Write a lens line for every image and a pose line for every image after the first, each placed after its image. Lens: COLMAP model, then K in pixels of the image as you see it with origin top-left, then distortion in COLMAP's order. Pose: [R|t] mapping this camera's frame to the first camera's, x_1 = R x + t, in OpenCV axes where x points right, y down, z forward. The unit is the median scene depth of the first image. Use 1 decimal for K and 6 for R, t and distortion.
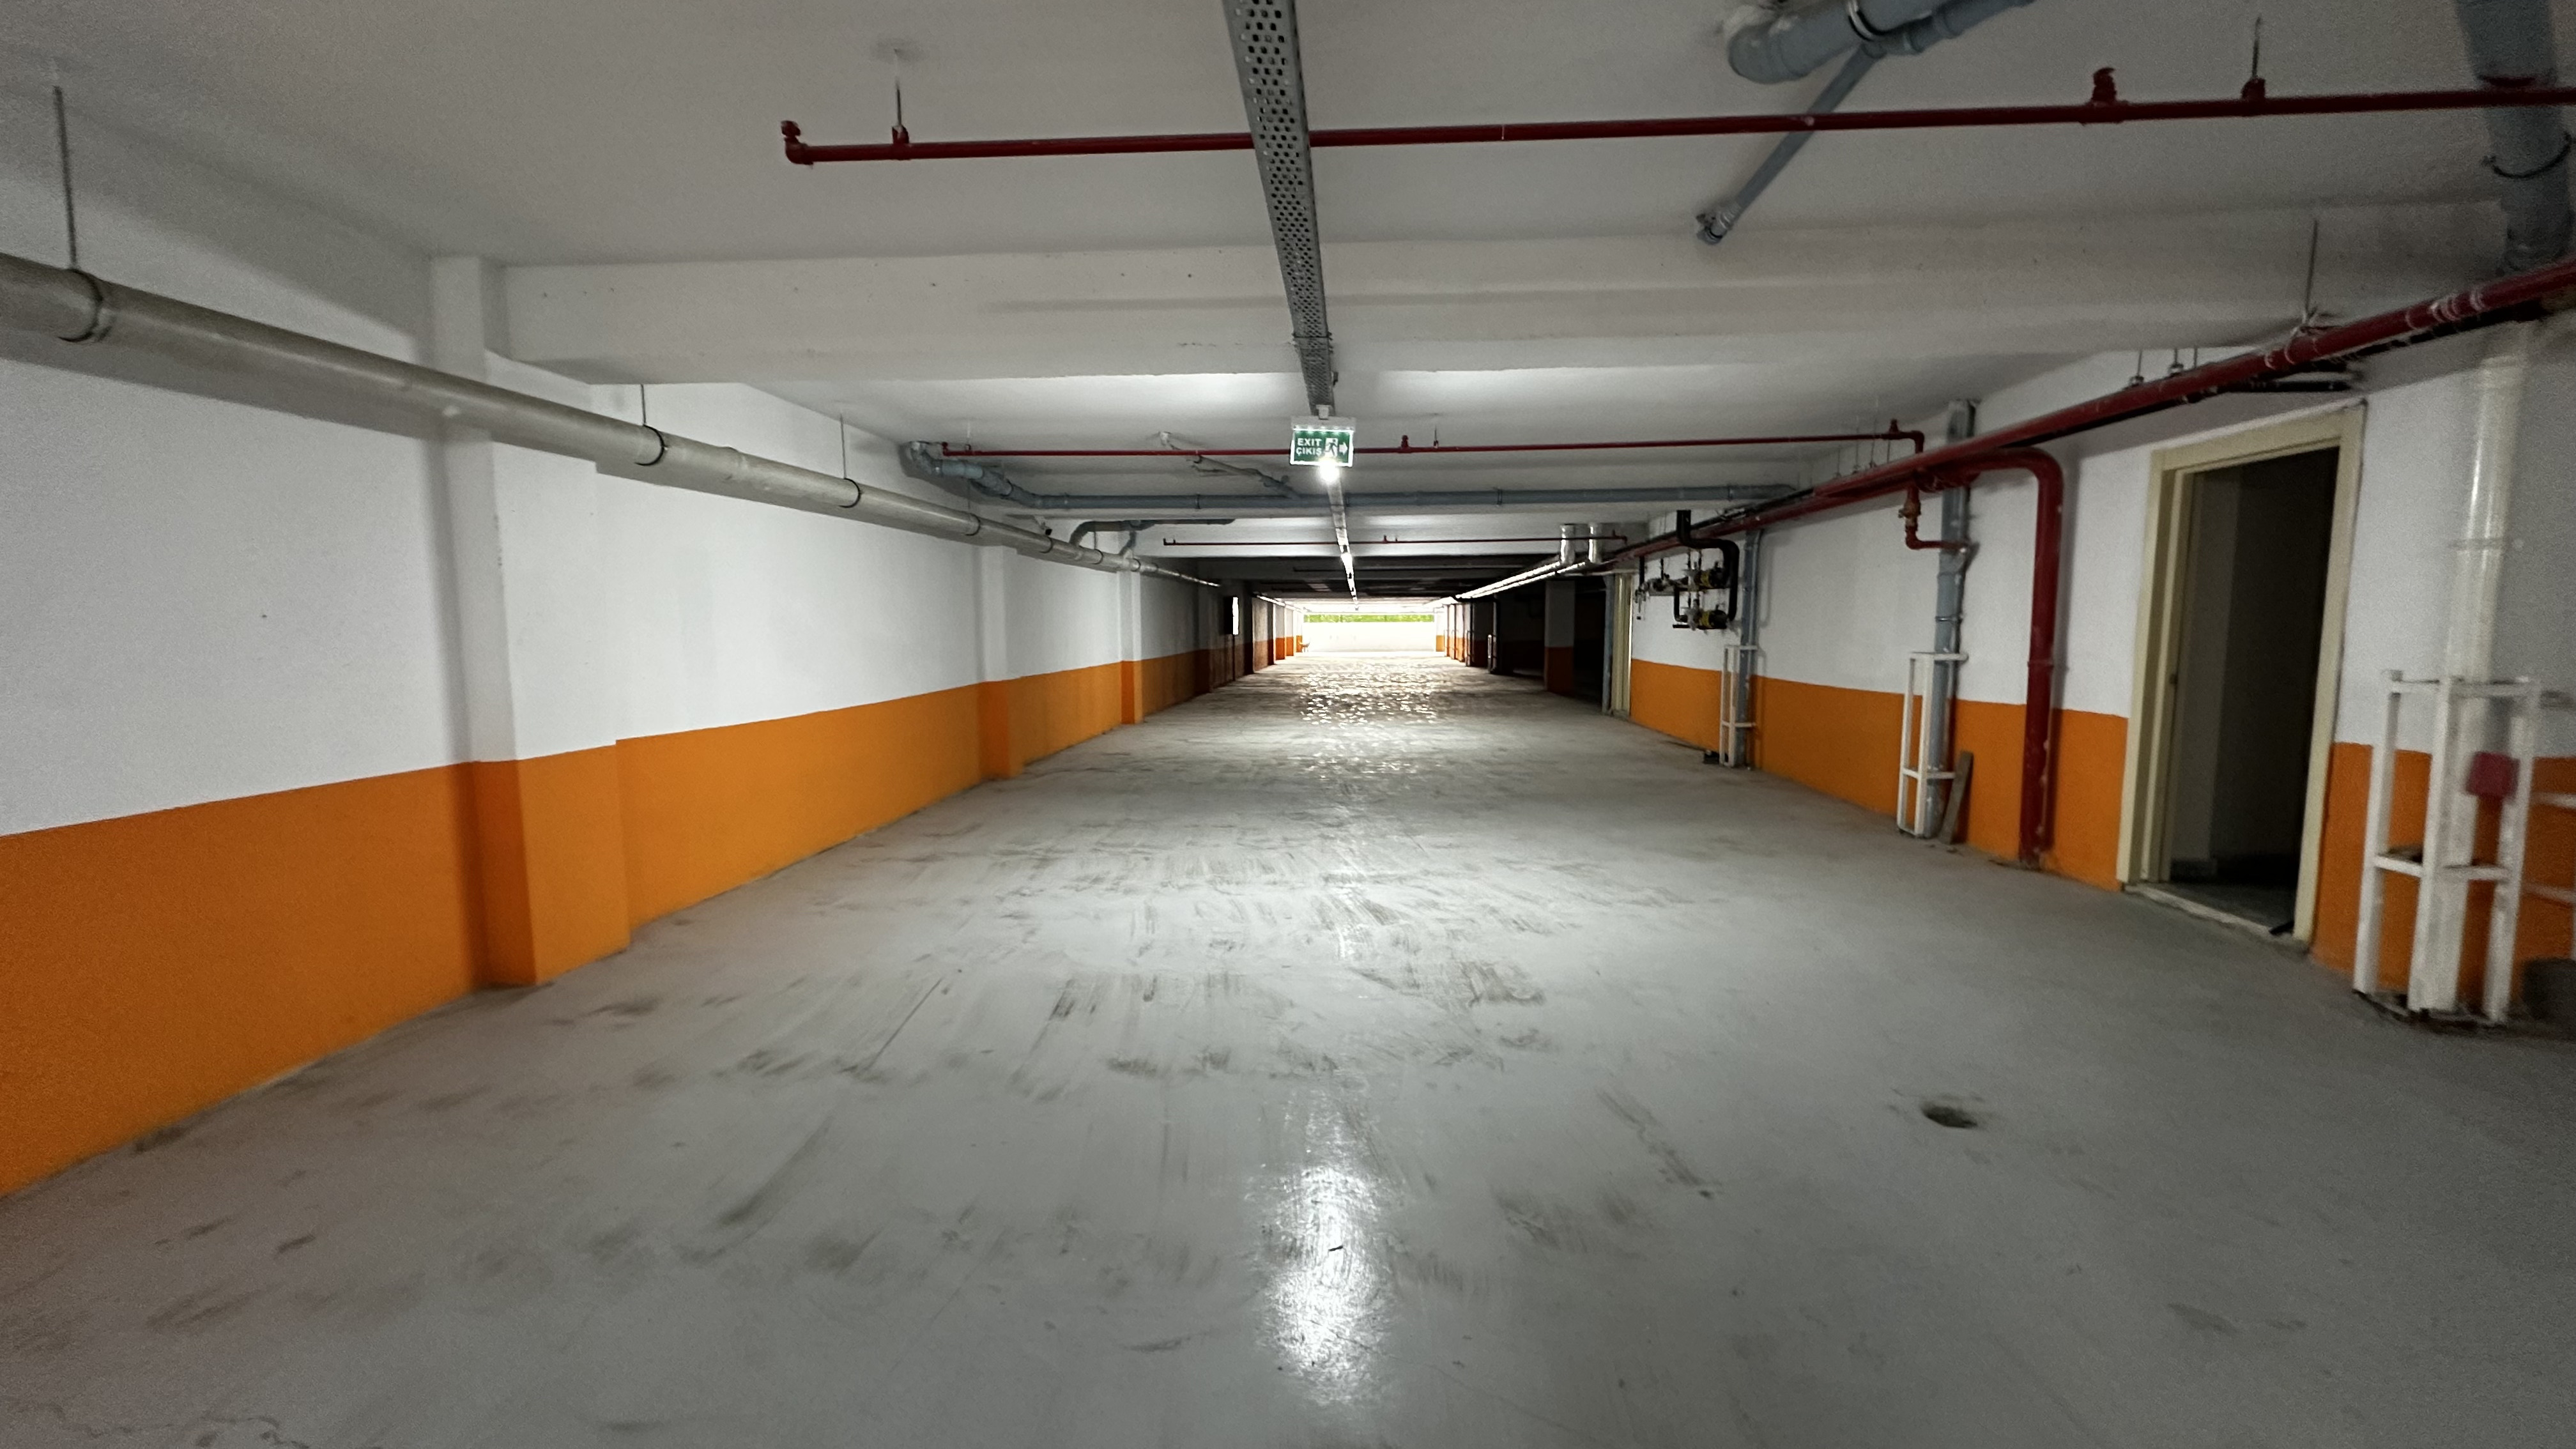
lens RADIAL K [[1031.7, 0, 1283.8], [0, 1031.7, 720.0], [0, 0, 1]] dist [0.001617, 0.000169]
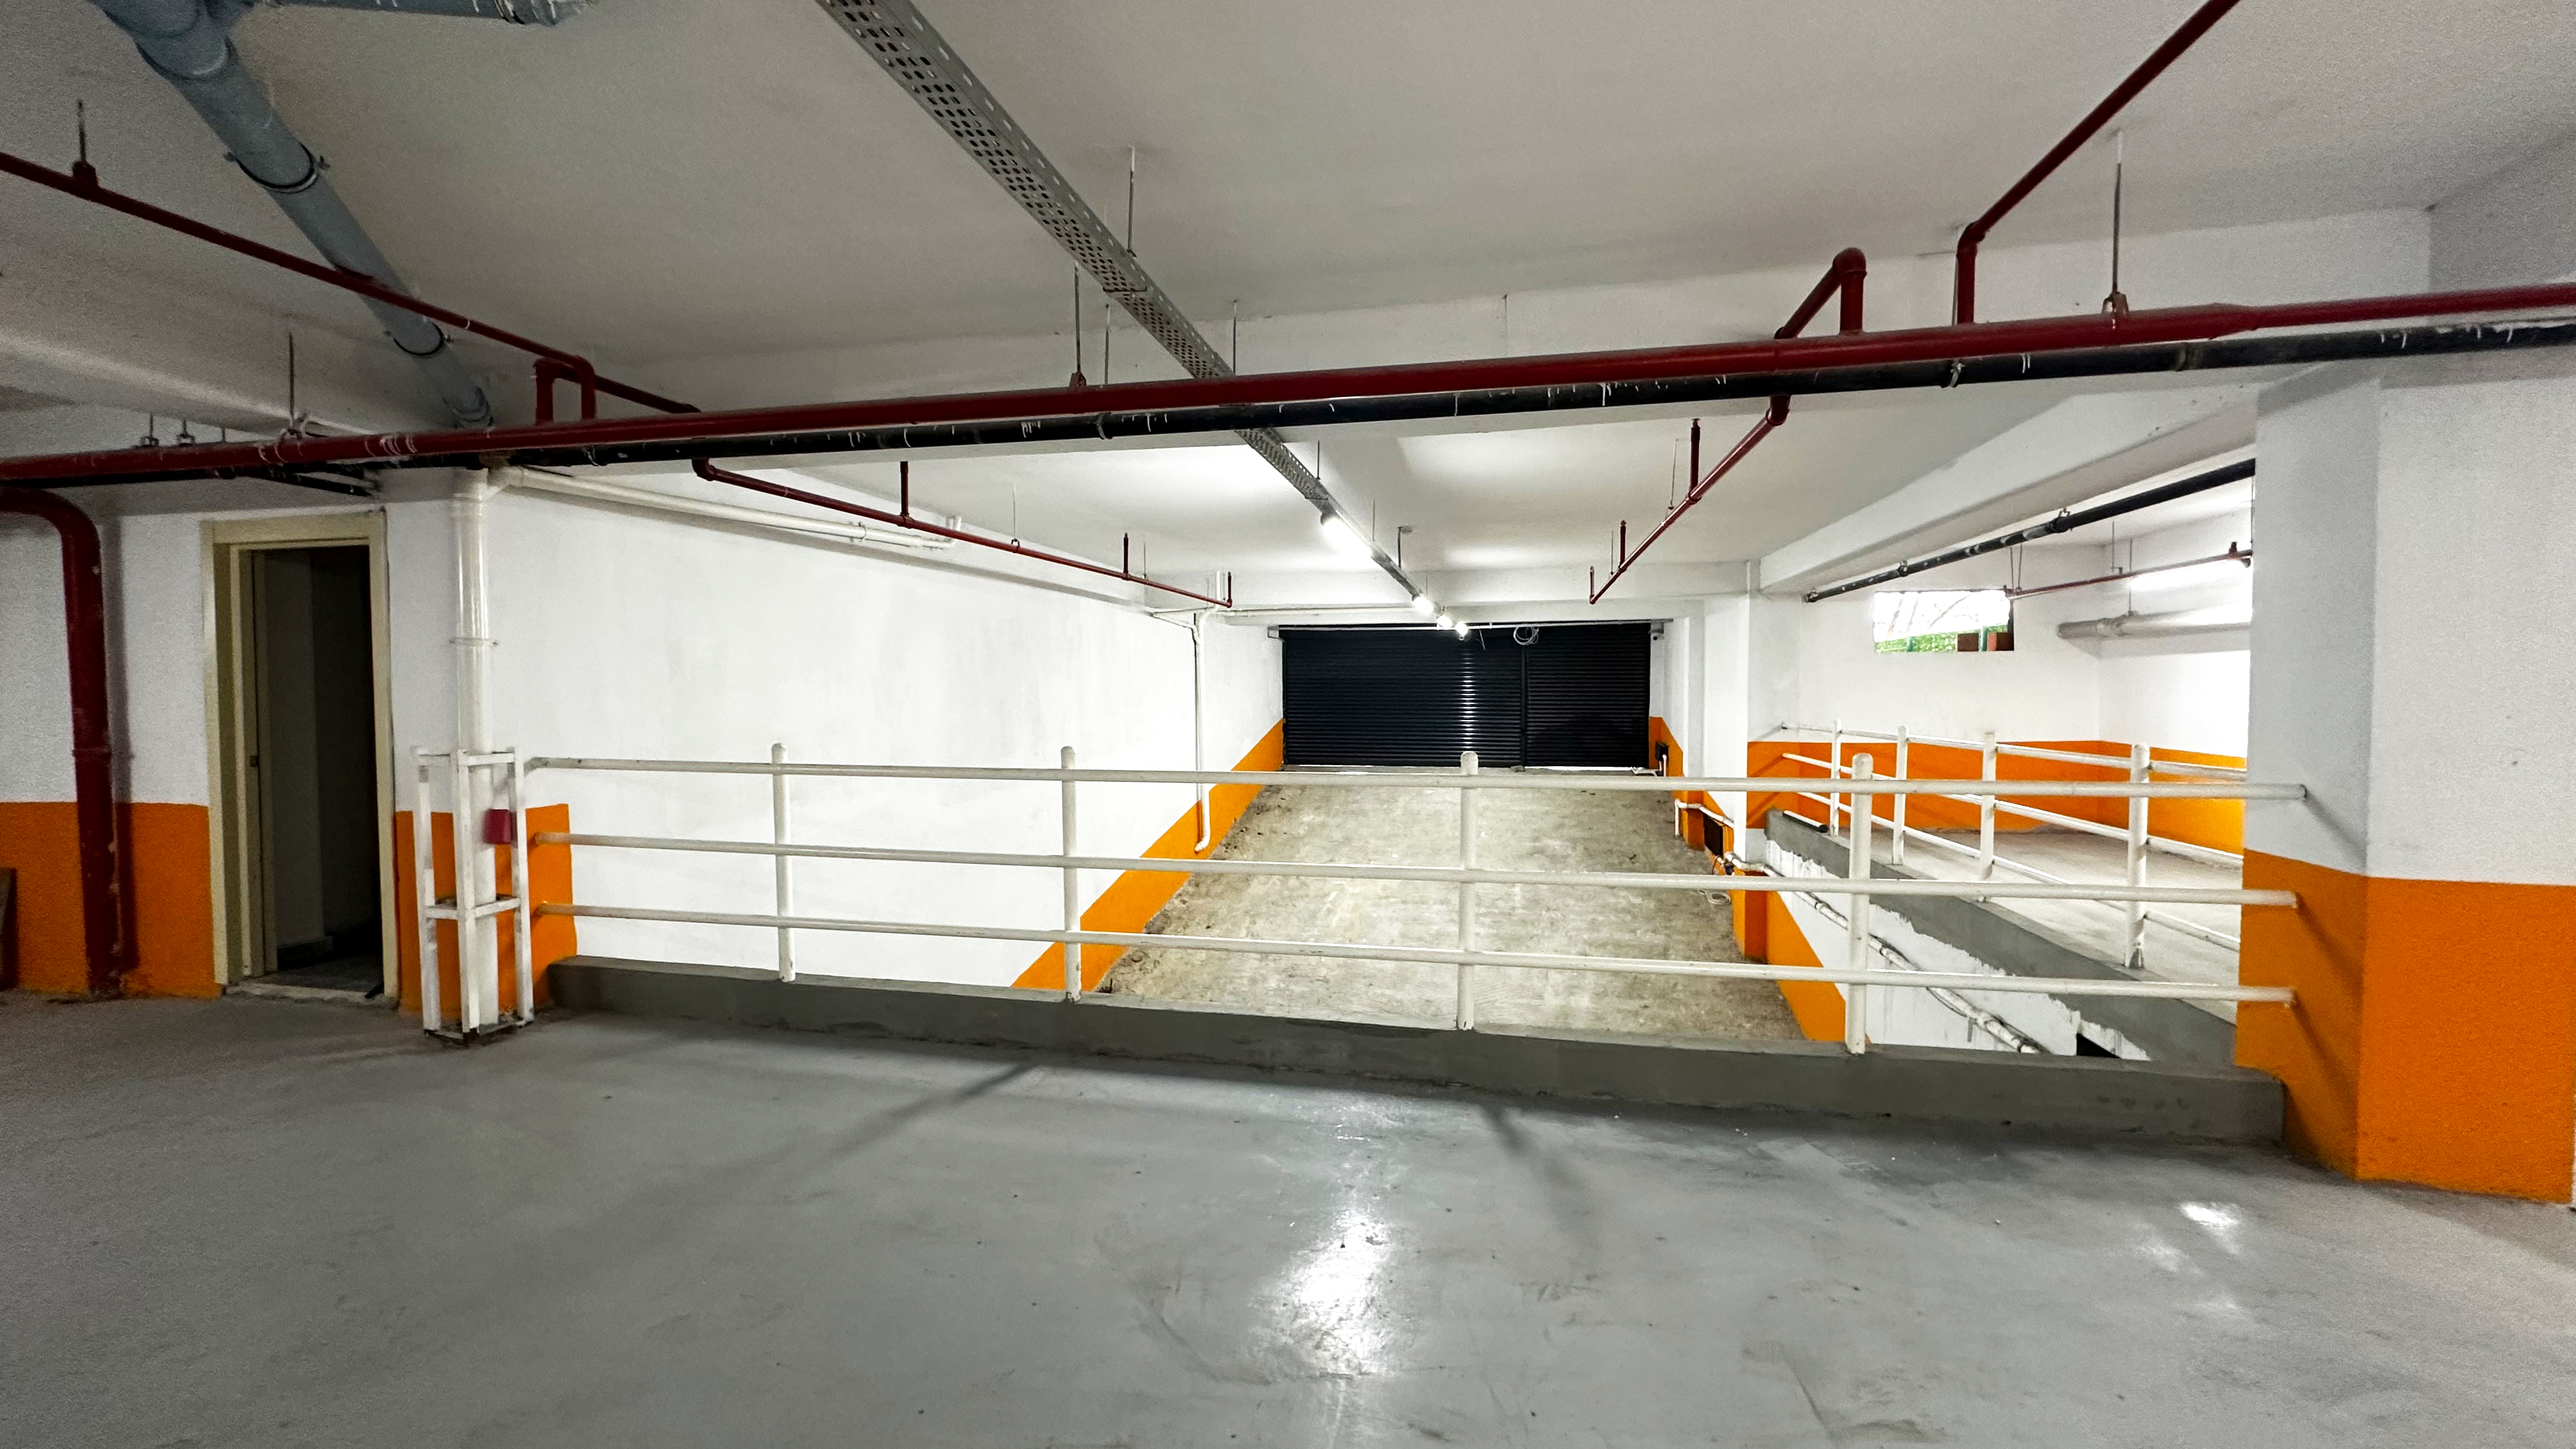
lens RADIAL K [[1031.7, 0, 1283.8], [0, 1031.7, 720.0], [0, 0, 1]] dist [0.001617, 0.000169]
pose [[0.146682, -0.025449, 0.988856, 0.062339], [0.091701, 0.995714, 0.012023, -0.001958], [-0.984924, 0.088916, 0.148387, -0.104804]]
